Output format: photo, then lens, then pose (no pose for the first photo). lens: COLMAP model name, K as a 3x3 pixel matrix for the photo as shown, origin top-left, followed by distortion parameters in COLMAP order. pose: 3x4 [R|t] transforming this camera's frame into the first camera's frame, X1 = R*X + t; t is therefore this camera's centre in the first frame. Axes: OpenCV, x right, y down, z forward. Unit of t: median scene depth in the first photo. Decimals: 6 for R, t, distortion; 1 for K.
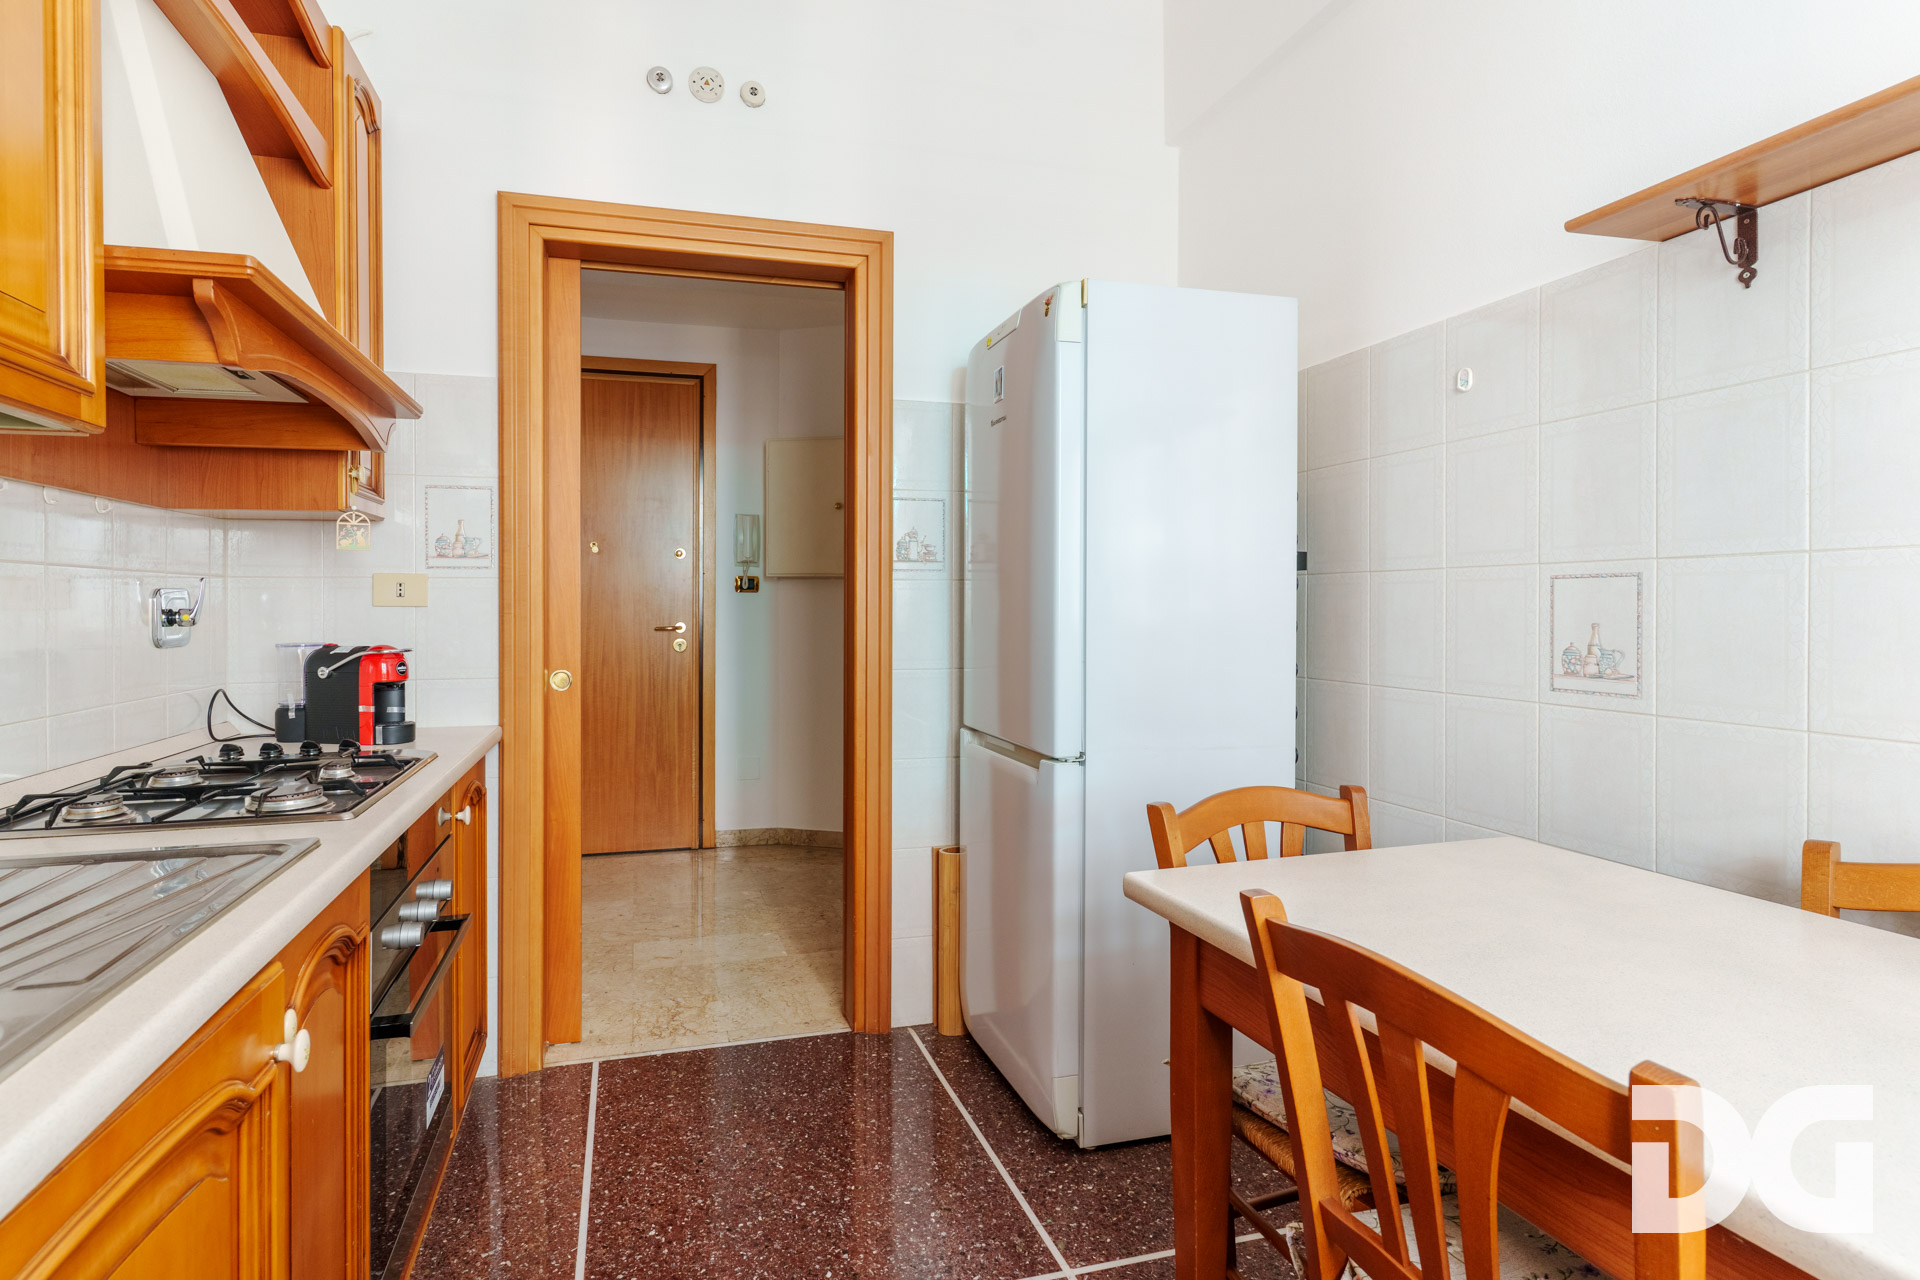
lens RADIAL K [[933.9, 0, 913.5], [0, 933.9, 601.8], [0, 0, 1]] dist [0.001443, 0.000666]
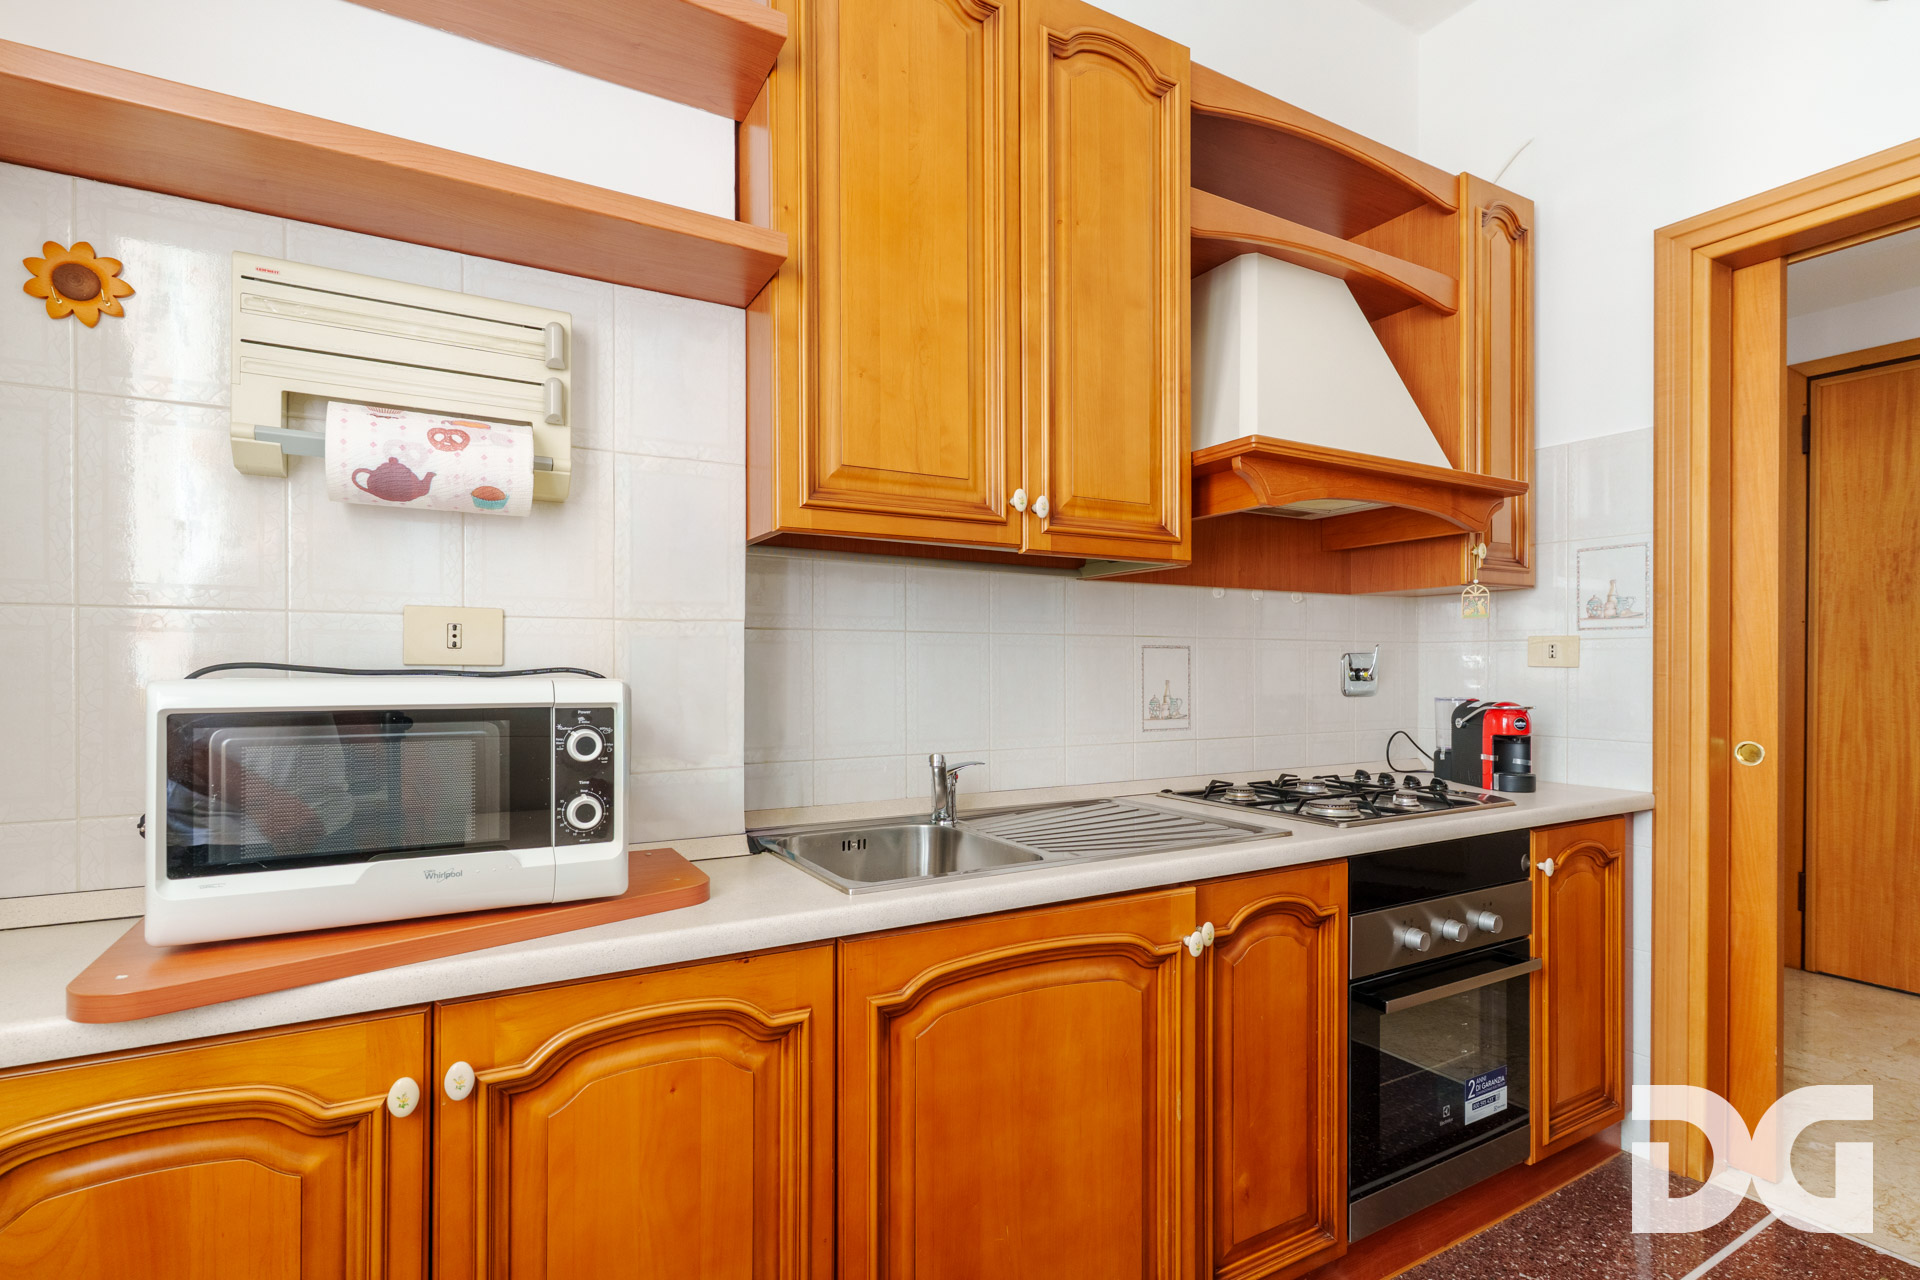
lens RADIAL K [[935.2, 0, 949.4], [0, 935.2, 645.6], [0, 0, 1]] dist [0.000929, 0.000564]
pose [[0.258054, -0.018714, -0.965949, 0.337407], [0.002305, 0.999821, -0.018755, -0.001114], [0.966128, 0.002613, 0.258052, 0.073706]]
